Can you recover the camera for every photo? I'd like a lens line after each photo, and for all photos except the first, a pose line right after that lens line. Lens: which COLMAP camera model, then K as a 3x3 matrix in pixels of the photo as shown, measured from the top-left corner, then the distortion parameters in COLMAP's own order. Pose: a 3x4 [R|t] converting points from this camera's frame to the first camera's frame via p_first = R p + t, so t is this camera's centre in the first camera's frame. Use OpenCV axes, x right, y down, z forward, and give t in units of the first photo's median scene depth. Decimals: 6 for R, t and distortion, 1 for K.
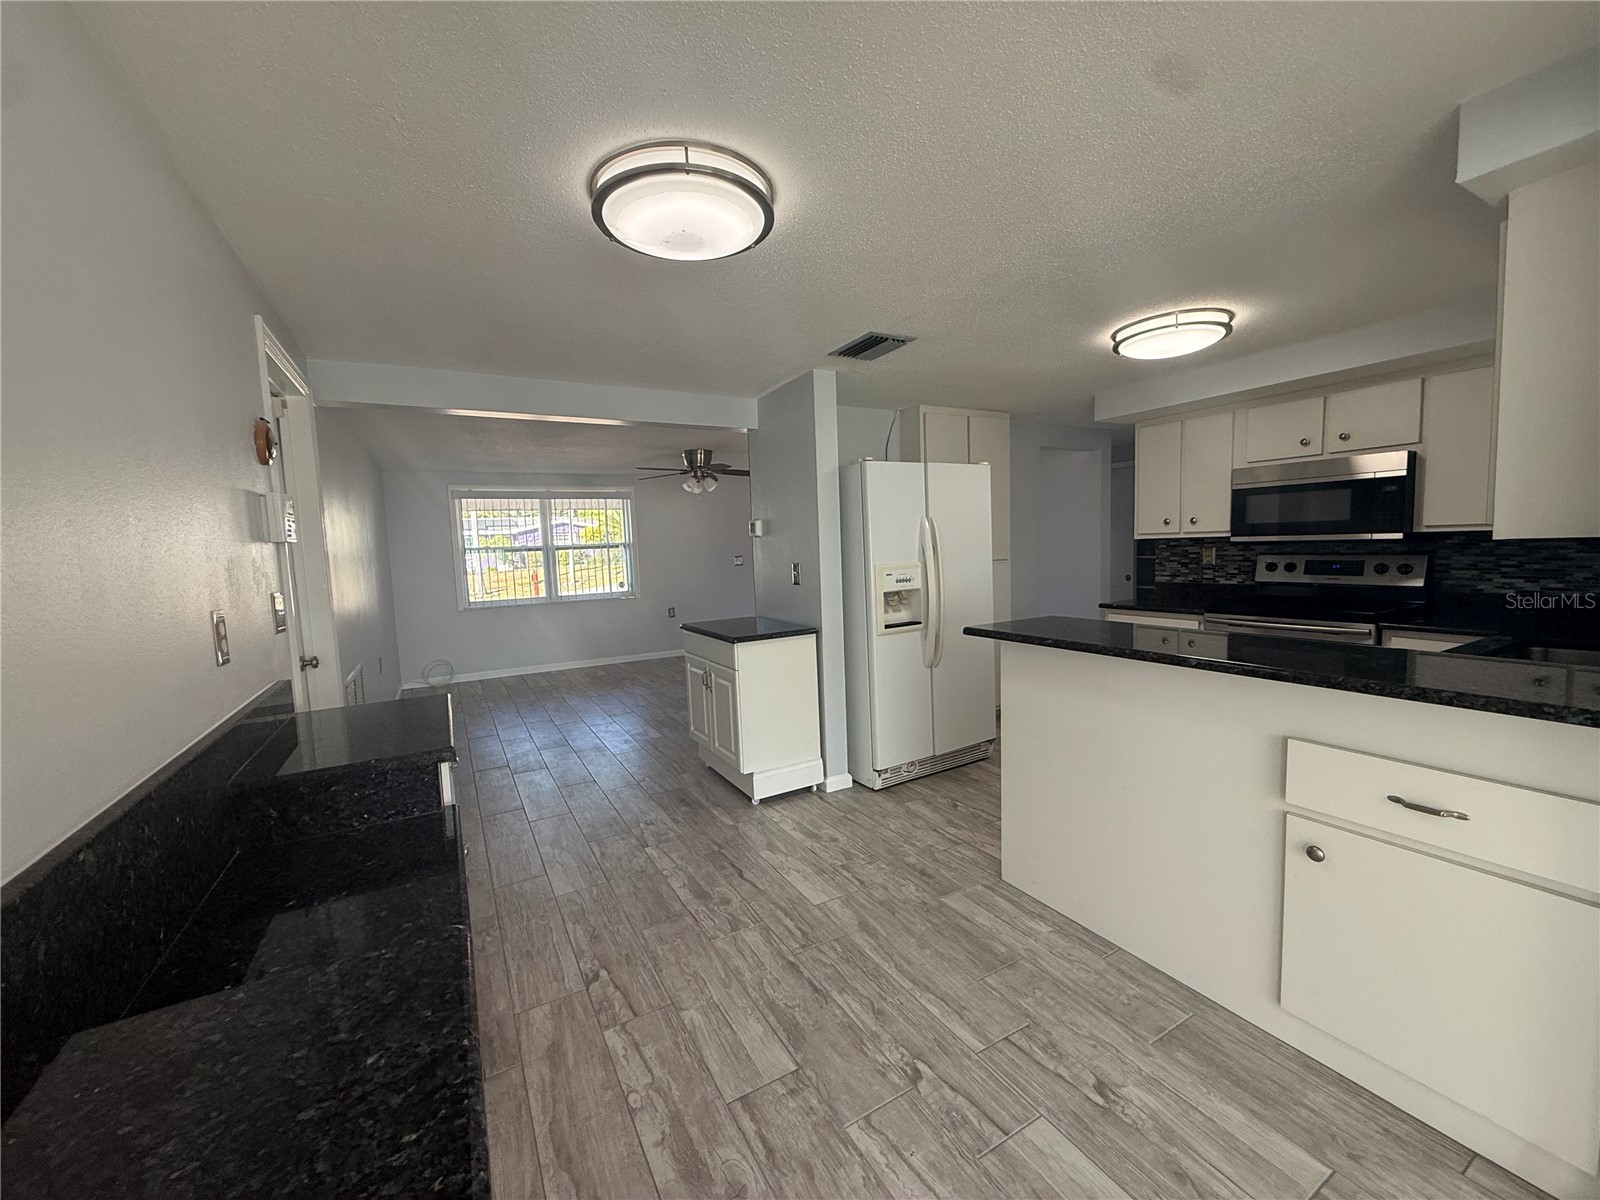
lens RADIAL K [[637.8, 0, 799.1], [0, 637.8, 598.5], [0, 0, 1]] dist [-0.000269, 0.000071]
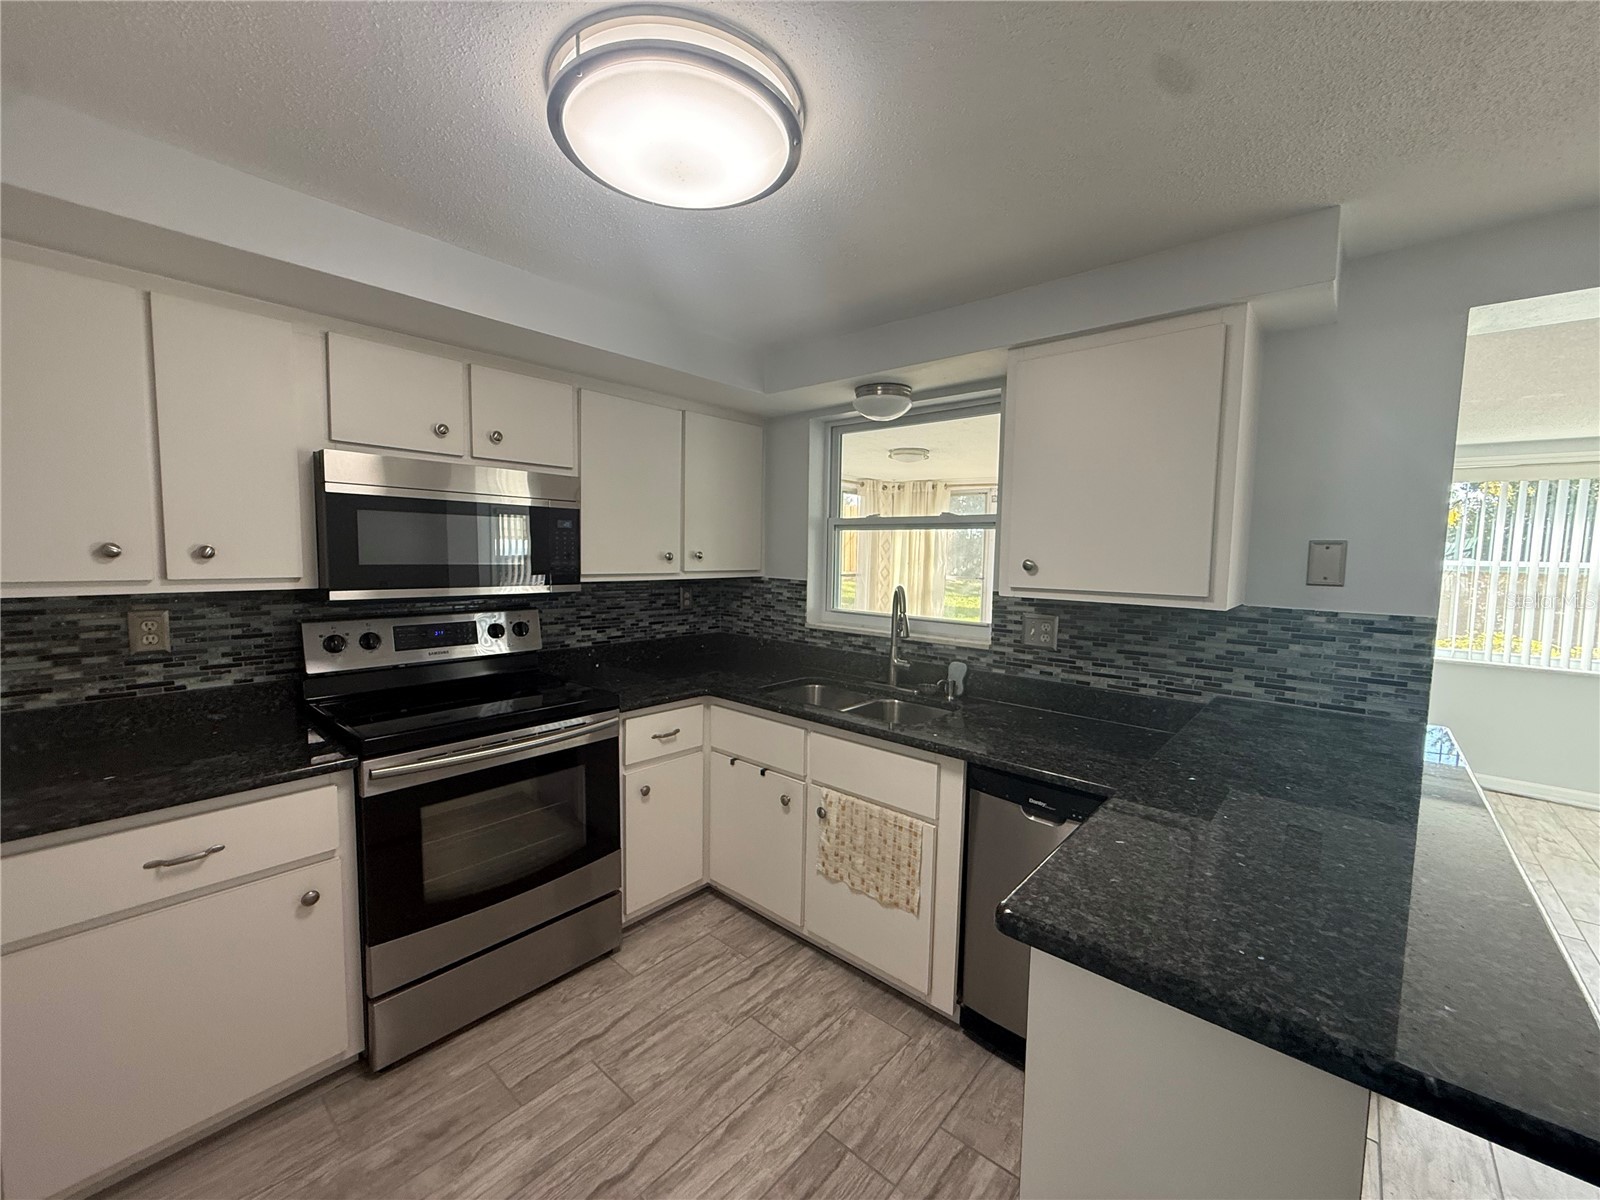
lens RADIAL K [[637.8, 0, 795.5], [0, 637.8, 600.7], [0, 0, 1]] dist [-0.000269, 0.000071]
pose [[-0.327528, -0.046954, 0.943674, 0.170796], [0.073252, 0.994496, 0.074907, -0.151053], [-0.941998, 0.093660, -0.322286, 1.249851]]
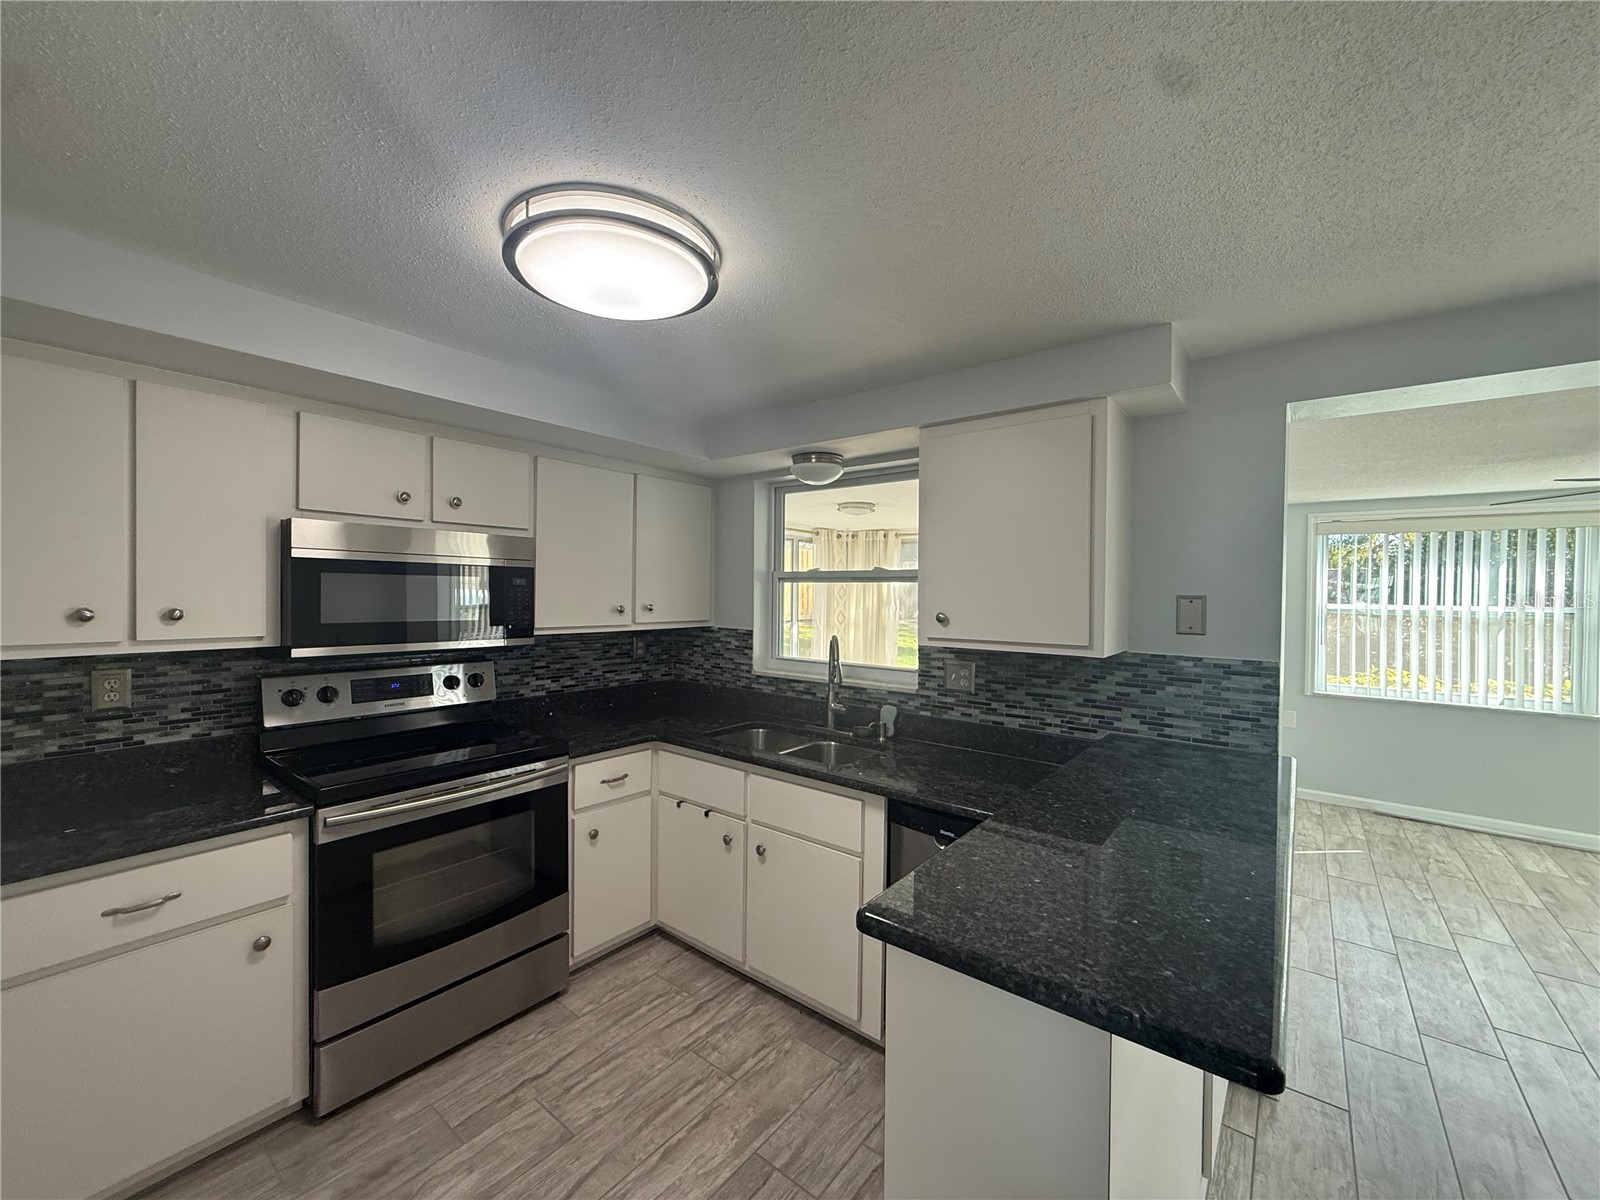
lens RADIAL K [[637.8, 0, 796.1], [0, 637.8, 600.6], [0, 0, 1]] dist [-0.000269, 0.000071]
pose [[-0.374668, 0.018502, 0.926975, 0.079243], [0.080120, 0.996707, 0.012489, -0.165387], [-0.923691, 0.078948, -0.374916, 1.233507]]
